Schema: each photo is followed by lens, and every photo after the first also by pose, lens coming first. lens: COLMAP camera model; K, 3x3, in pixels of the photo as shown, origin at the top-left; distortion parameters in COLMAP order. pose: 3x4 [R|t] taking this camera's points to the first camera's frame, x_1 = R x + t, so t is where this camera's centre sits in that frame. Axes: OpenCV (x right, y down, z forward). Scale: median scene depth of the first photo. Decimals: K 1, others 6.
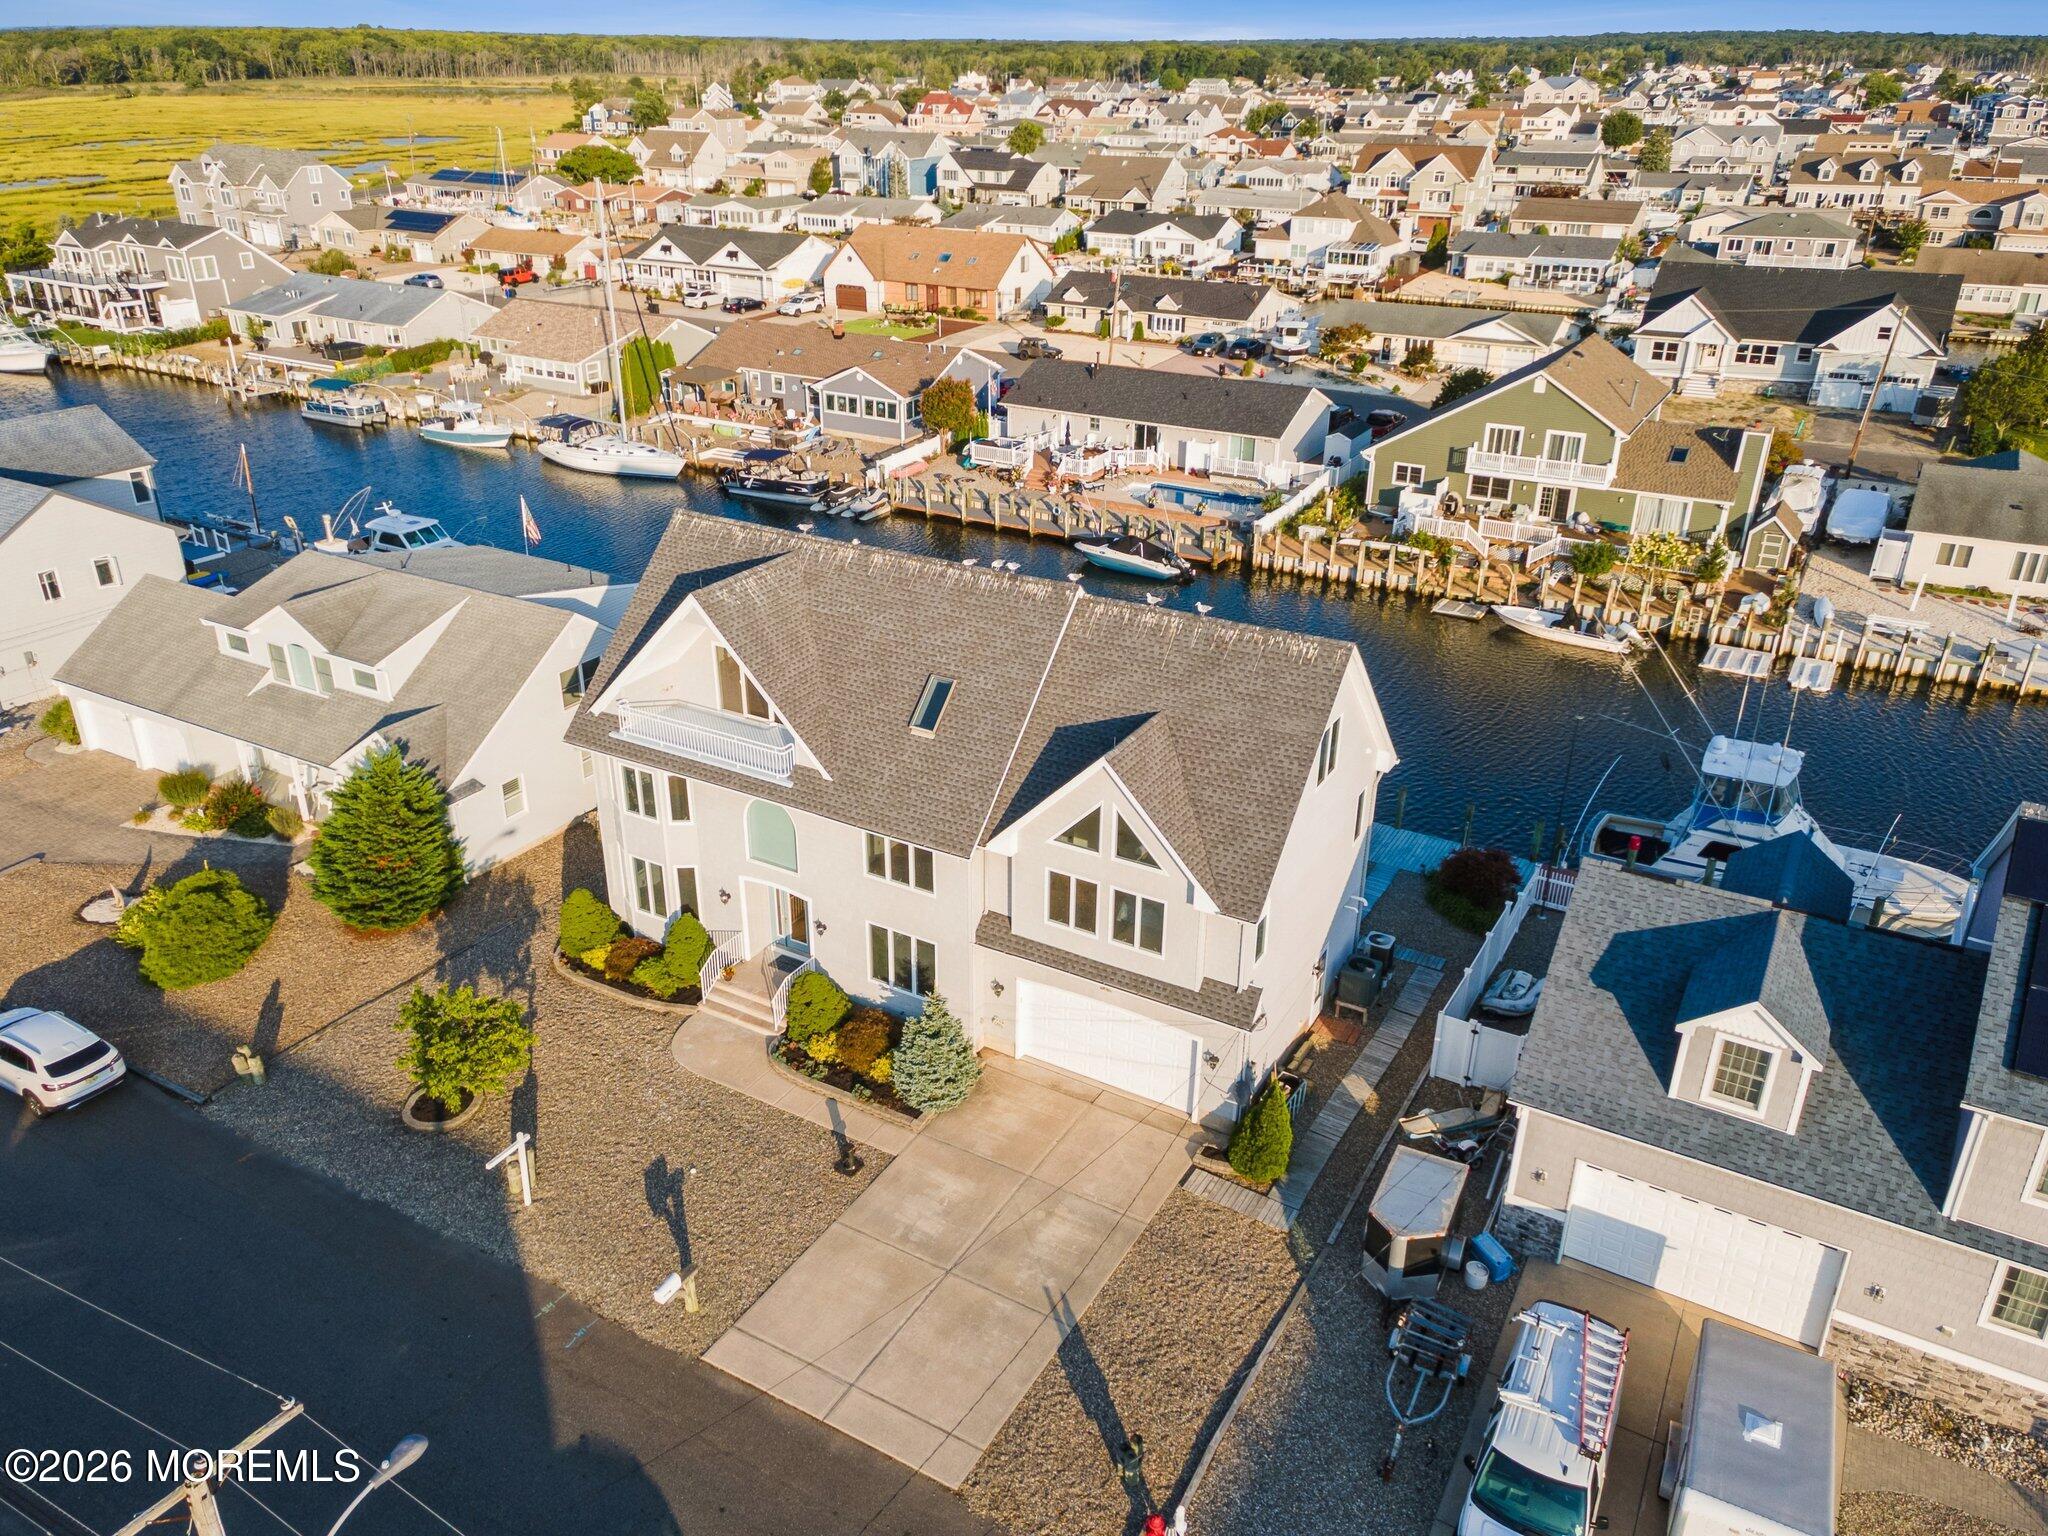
lens RADIAL K [[1490.5, 0, 1048.5], [0, 1490.5, 737.7], [0, 0, 1]] dist [0.035119, 0.024722]
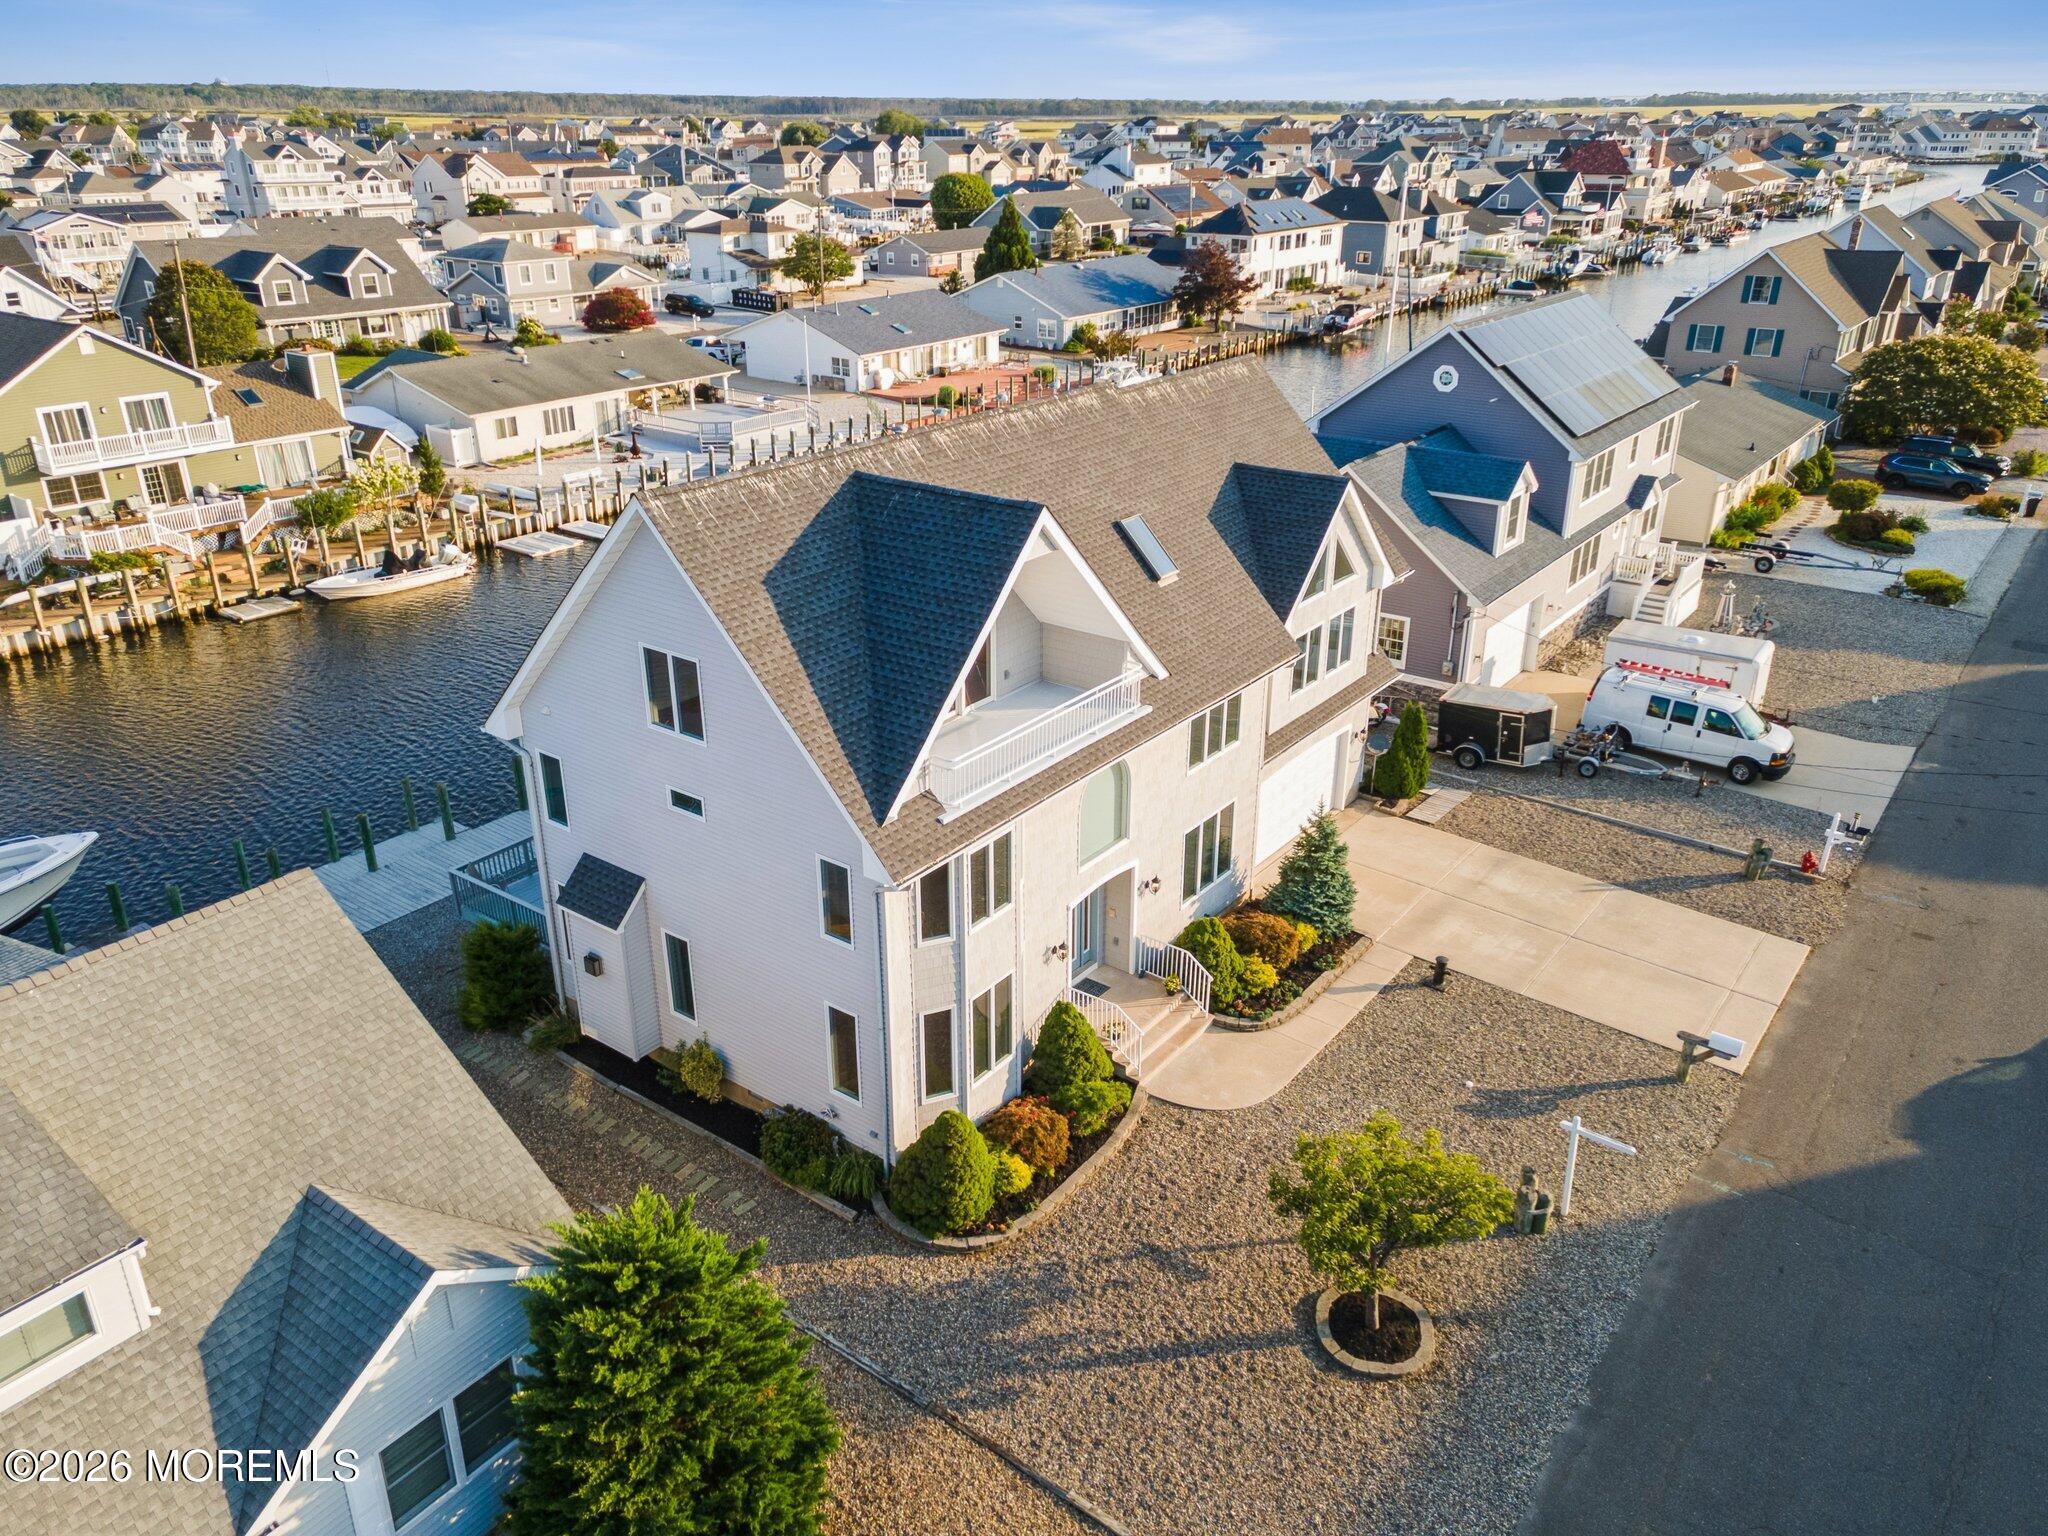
lens RADIAL K [[1490.5, 0, 1016.0], [0, 1490.5, 747.6], [0, 0, 1]] dist [0.035119, 0.024722]
pose [[0.138649, -0.397045, 0.907266, -0.457529], [0.414744, 0.855187, 0.310873, -0.110765], [-0.899313, 0.333181, 0.283243, 0.450226]]
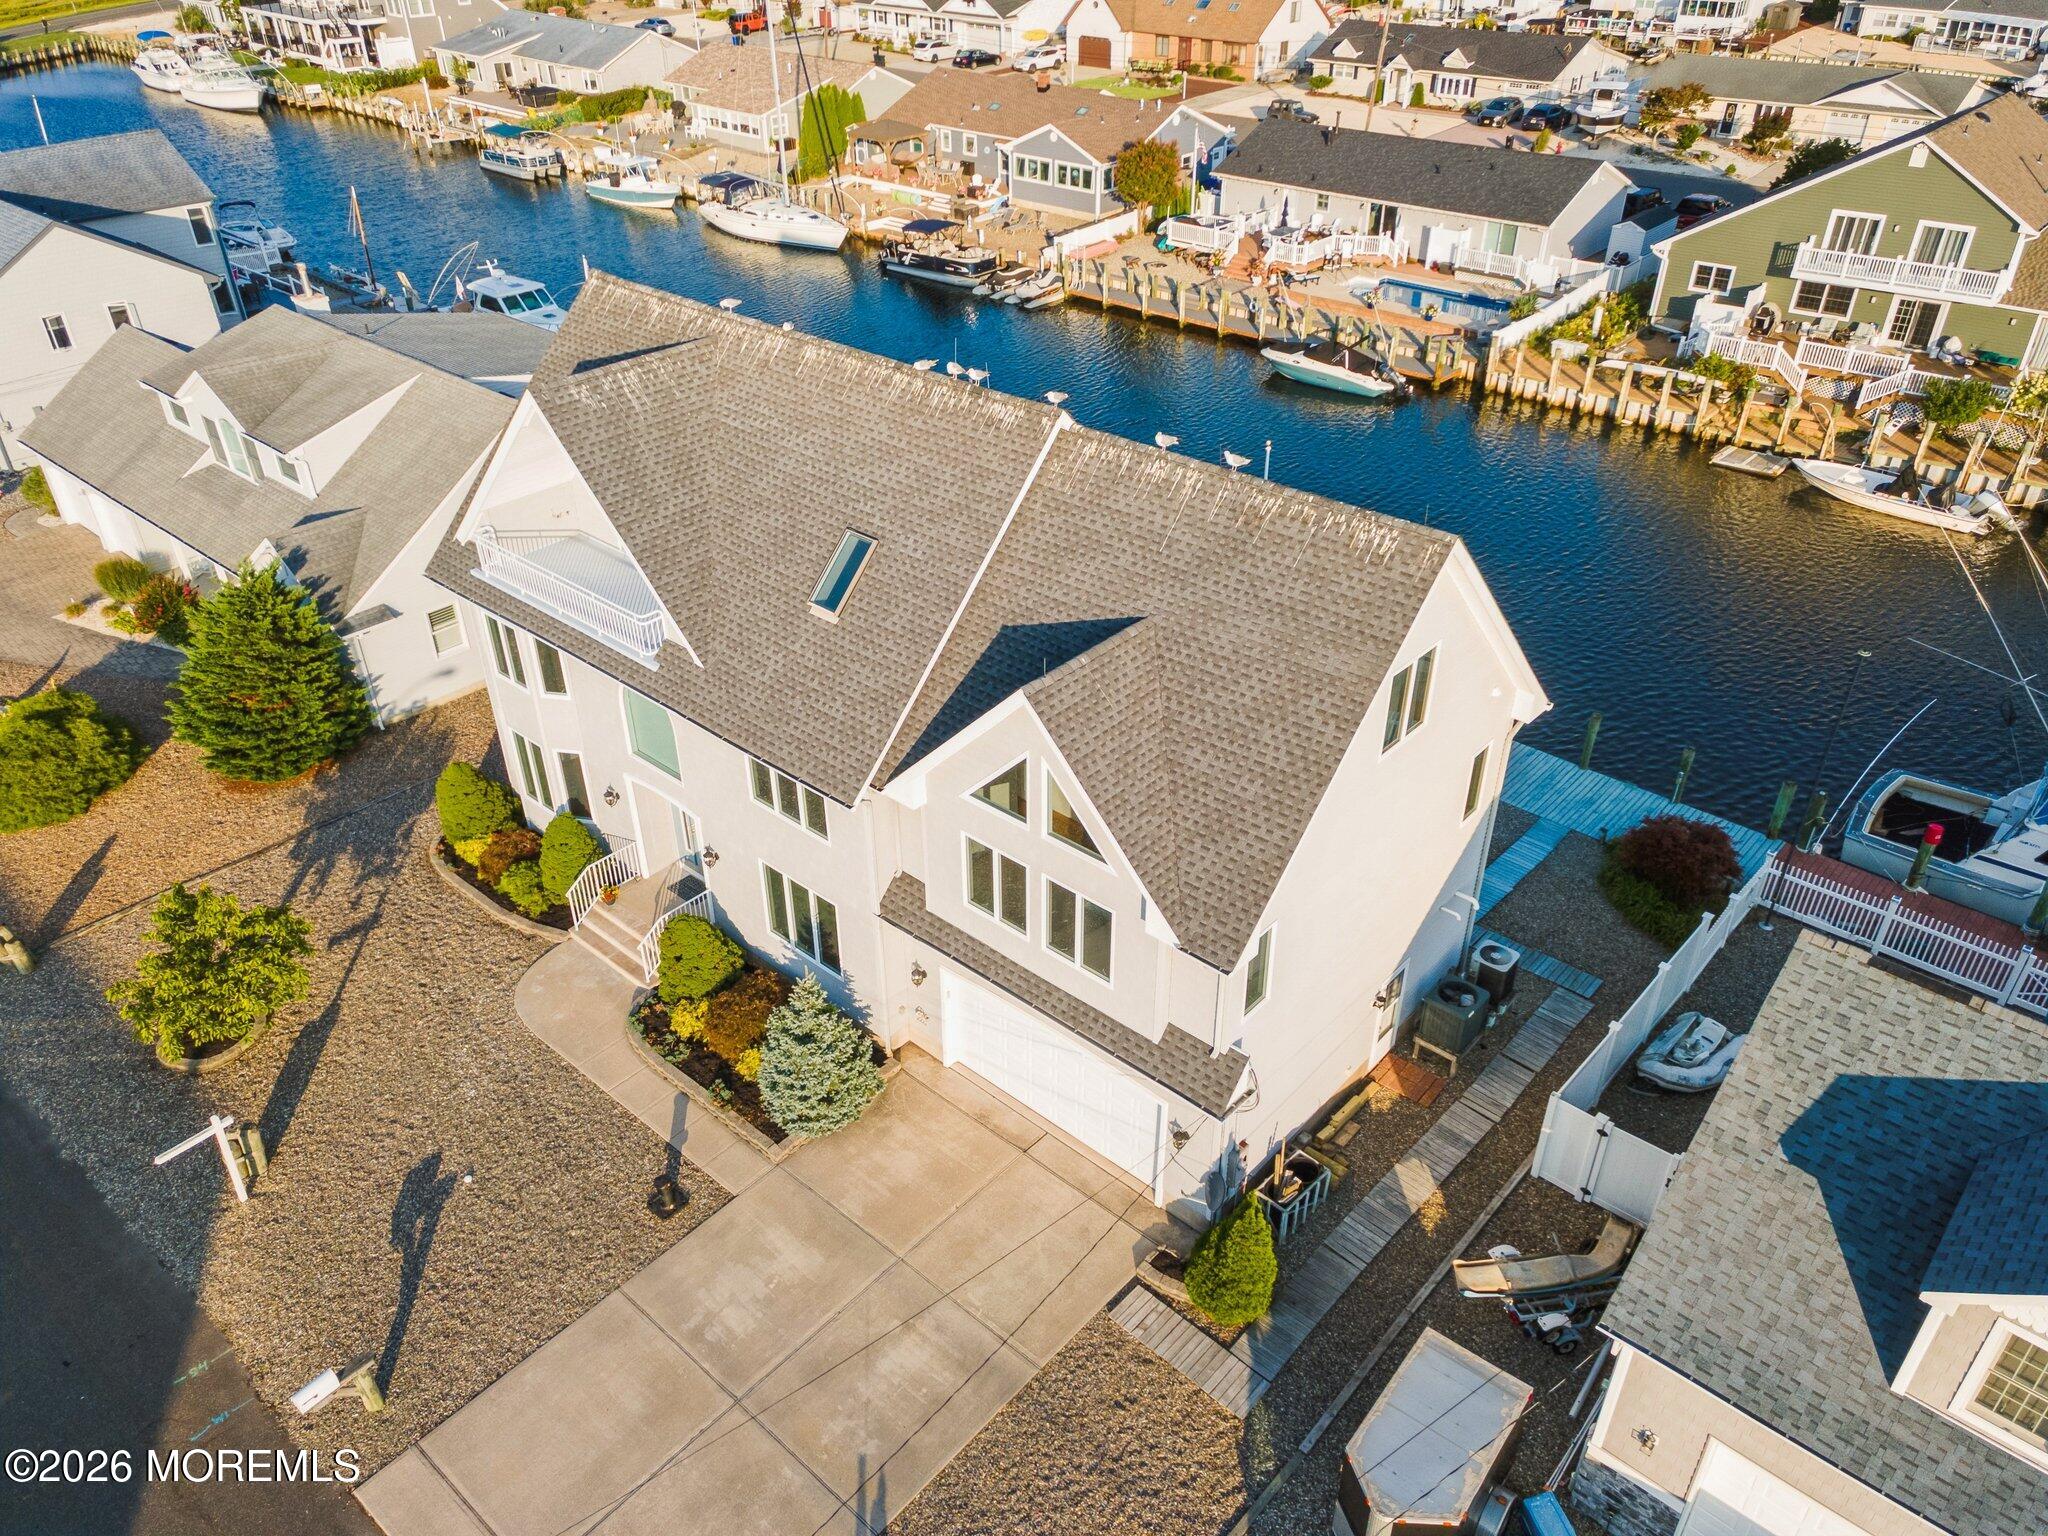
lens RADIAL K [[1490.5, 0, 1040.5], [0, 1490.5, 733.5], [0, 0, 1]] dist [0.035119, 0.024722]
pose [[0.978944, 0.098946, -0.178542, 0.074278], [-0.075487, 0.988139, 0.133726, -0.024928], [0.189656, -0.117432, 0.974803, 0.170243]]
